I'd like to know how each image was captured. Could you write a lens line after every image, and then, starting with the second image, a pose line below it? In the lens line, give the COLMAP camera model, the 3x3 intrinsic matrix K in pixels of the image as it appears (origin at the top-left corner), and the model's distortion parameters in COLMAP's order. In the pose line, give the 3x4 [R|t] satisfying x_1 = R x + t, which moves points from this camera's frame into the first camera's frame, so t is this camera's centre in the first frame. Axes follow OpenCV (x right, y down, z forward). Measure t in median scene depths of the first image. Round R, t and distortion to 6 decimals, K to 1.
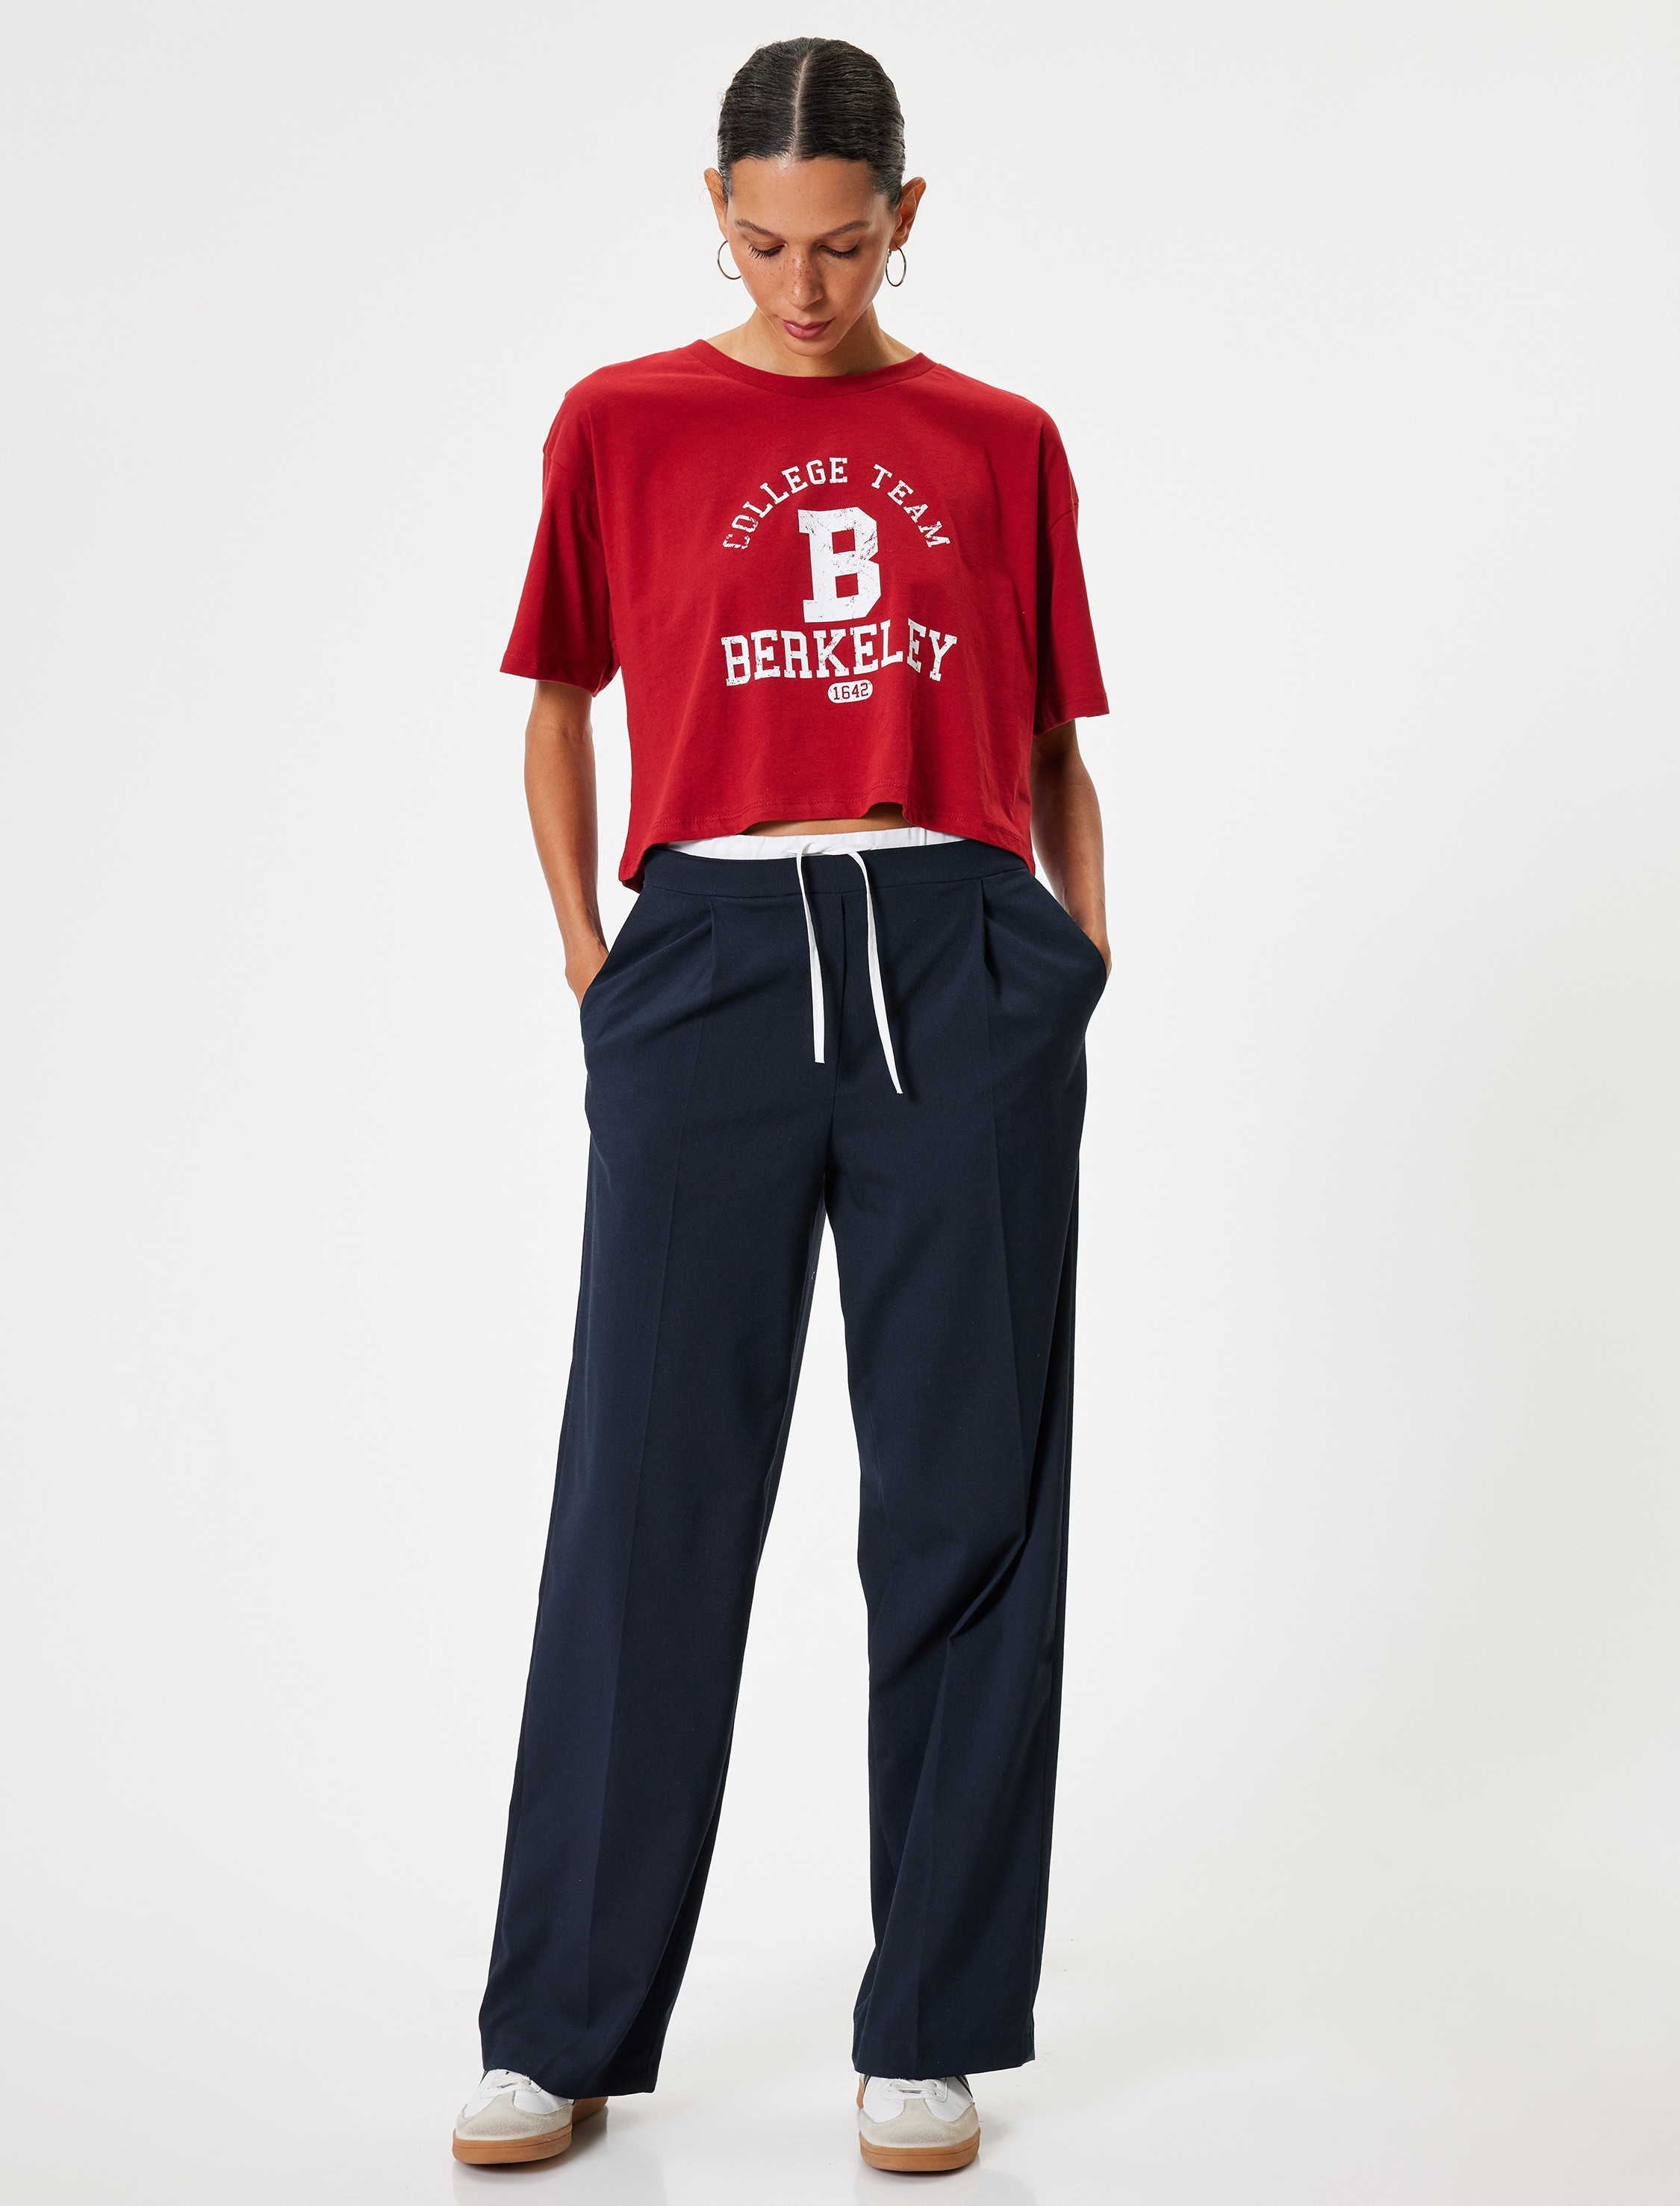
lens RADIAL K [[4535.2, 0, 840.0], [0, 4535.2, 1103.0], [0, 0, 1]] dist [-0.664712, -0.076131]
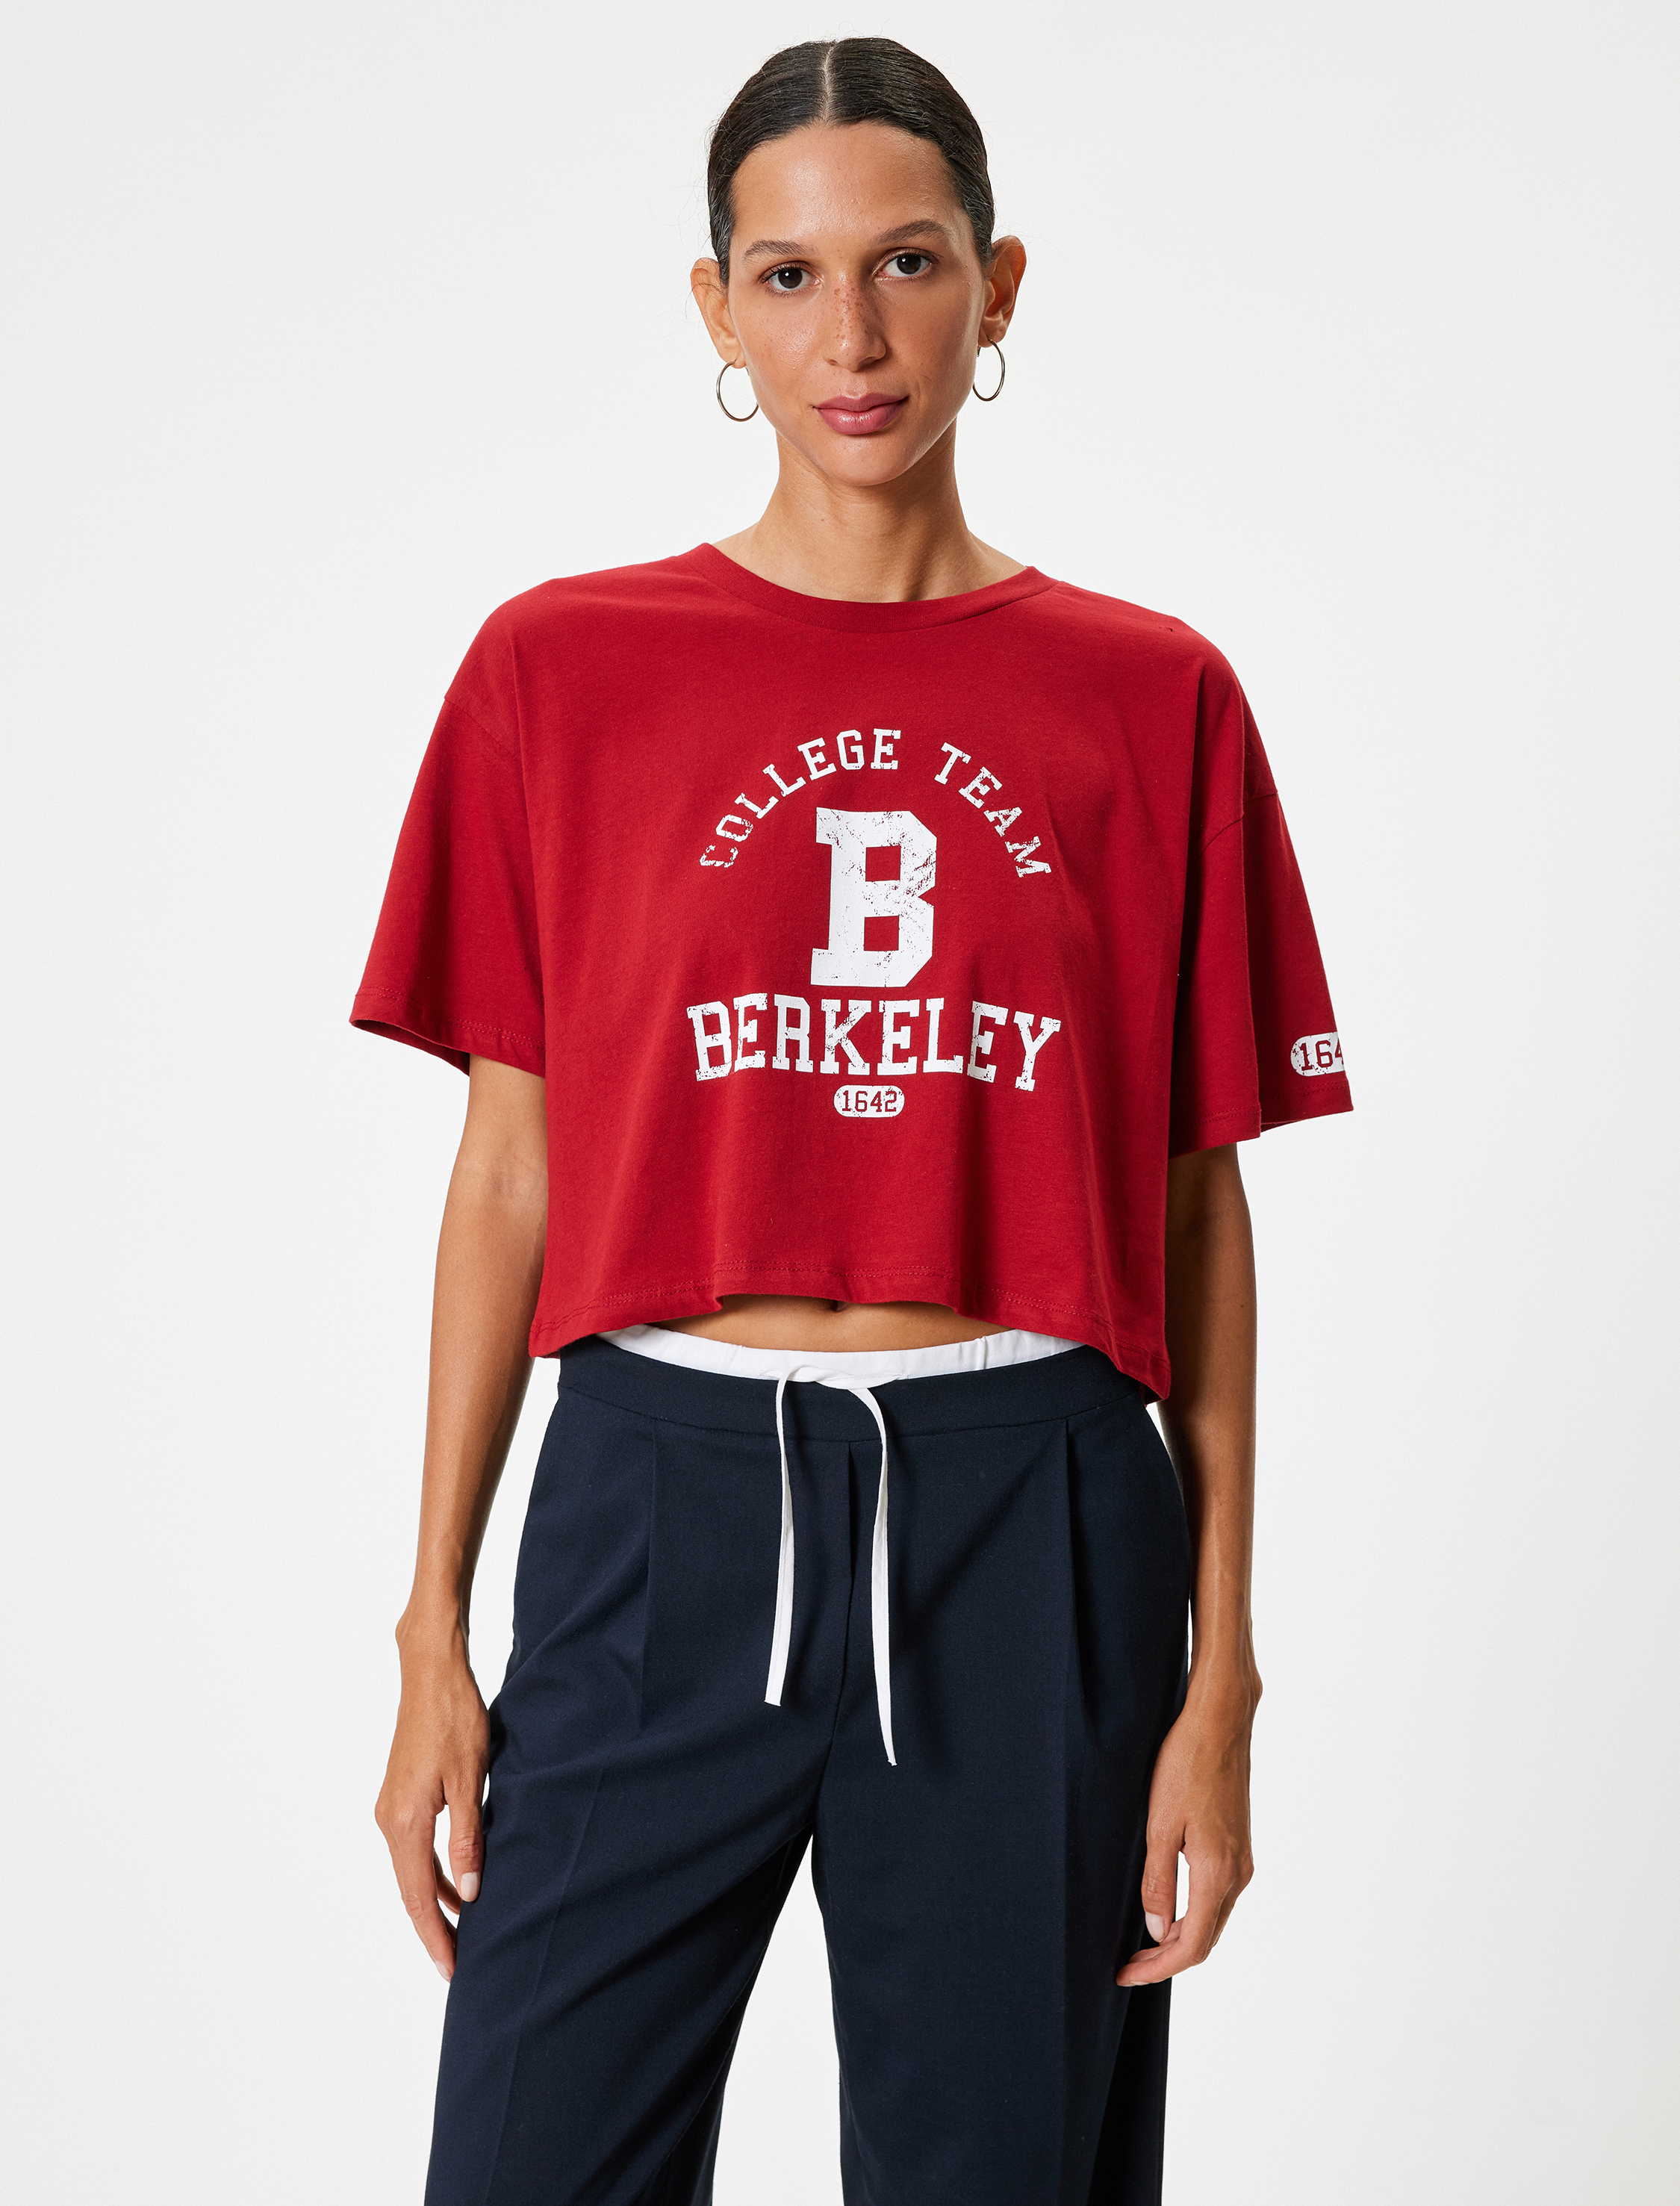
lens RADIAL K [[3683.0, 0, 840.0], [0, 3683.0, 1103.0], [0, 0, 1]] dist [-0.002602, -0.001082]
pose [[0.995693, 0.092714, 0.000029, -0.002186], [-0.092251, 0.990755, -0.099473, -0.037819], [-0.009251, 0.099042, 0.995040, 0.477192]]
